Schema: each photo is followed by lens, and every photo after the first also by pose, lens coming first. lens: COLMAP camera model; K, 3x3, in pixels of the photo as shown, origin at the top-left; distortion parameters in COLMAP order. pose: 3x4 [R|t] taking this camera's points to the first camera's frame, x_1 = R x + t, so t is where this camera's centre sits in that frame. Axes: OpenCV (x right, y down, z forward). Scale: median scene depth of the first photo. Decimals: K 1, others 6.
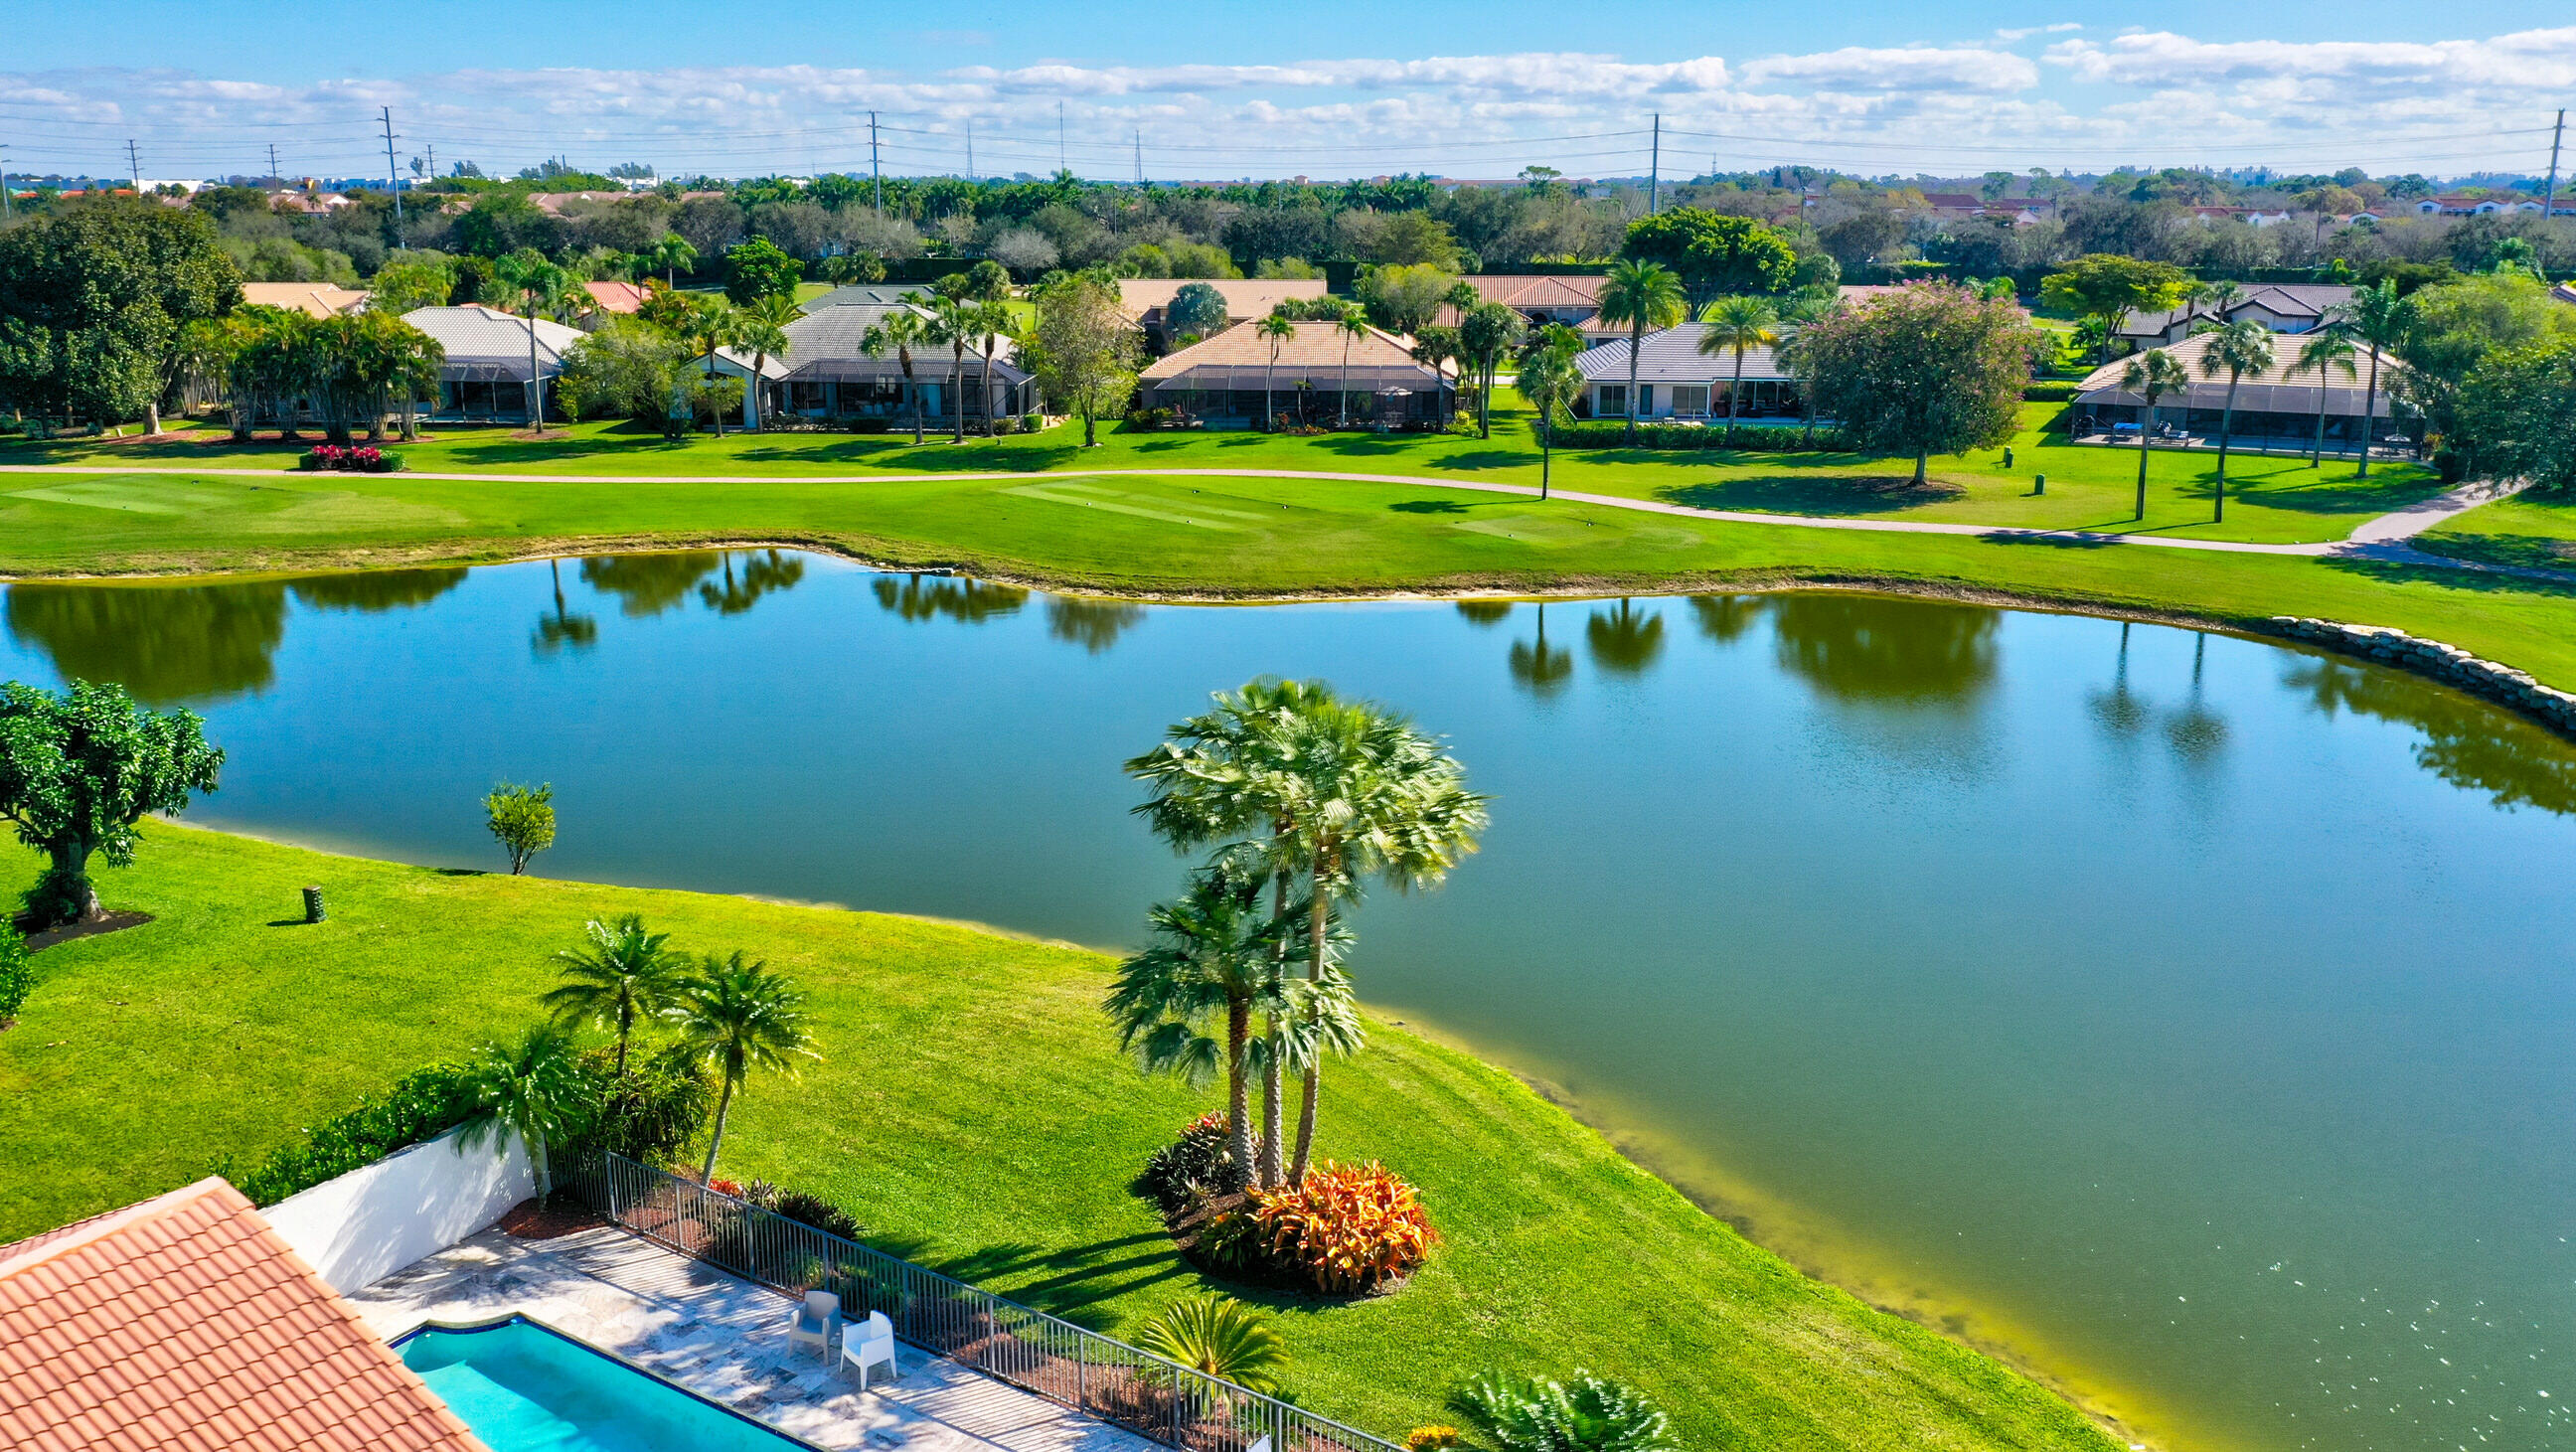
lens RADIAL K [[2040.5, 0, 1269.7], [0, 2040.5, 732.0], [0, 0, 1]] dist [-0.007546, 0.004967]
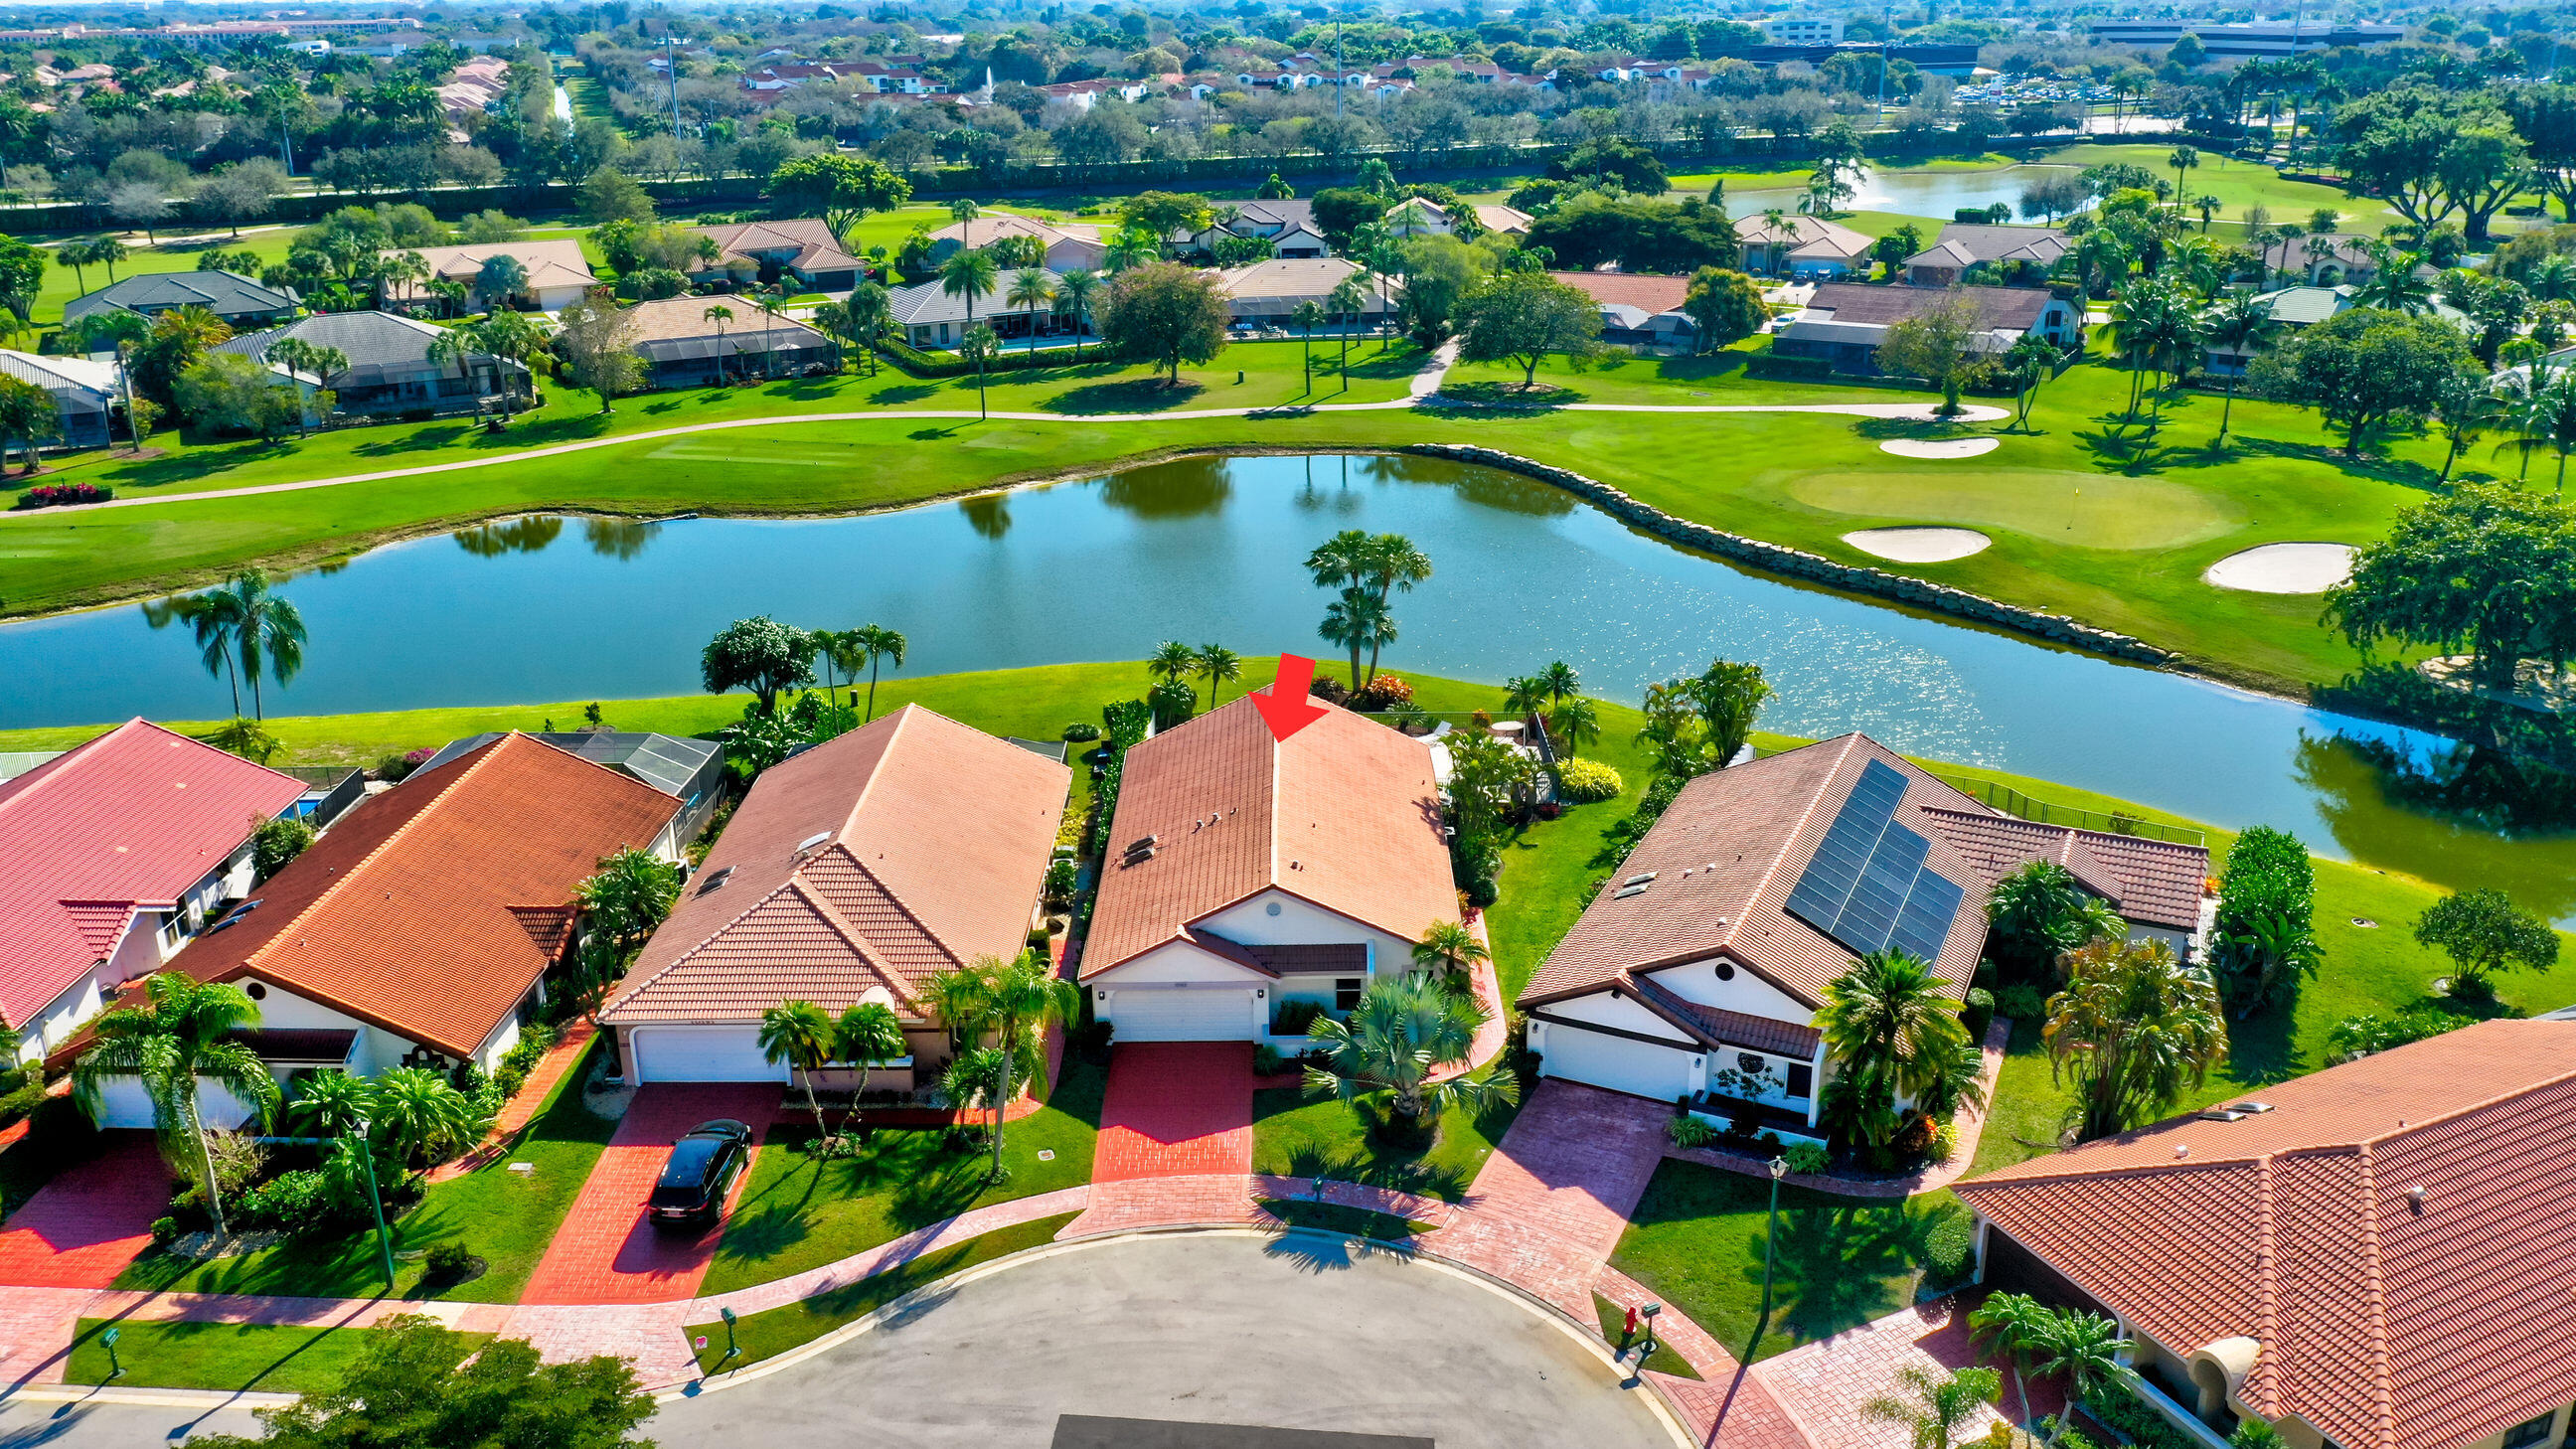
lens RADIAL K [[2030.7, 0, 1262.9], [0, 2030.7, 723.1], [0, 0, 1]] dist [-0.005038, 0.001422]
pose [[0.849762, -0.191936, 0.490984, -0.459540], [0.150615, 0.980937, 0.122795, -0.037462], [-0.505193, -0.030397, 0.862471, -0.456168]]
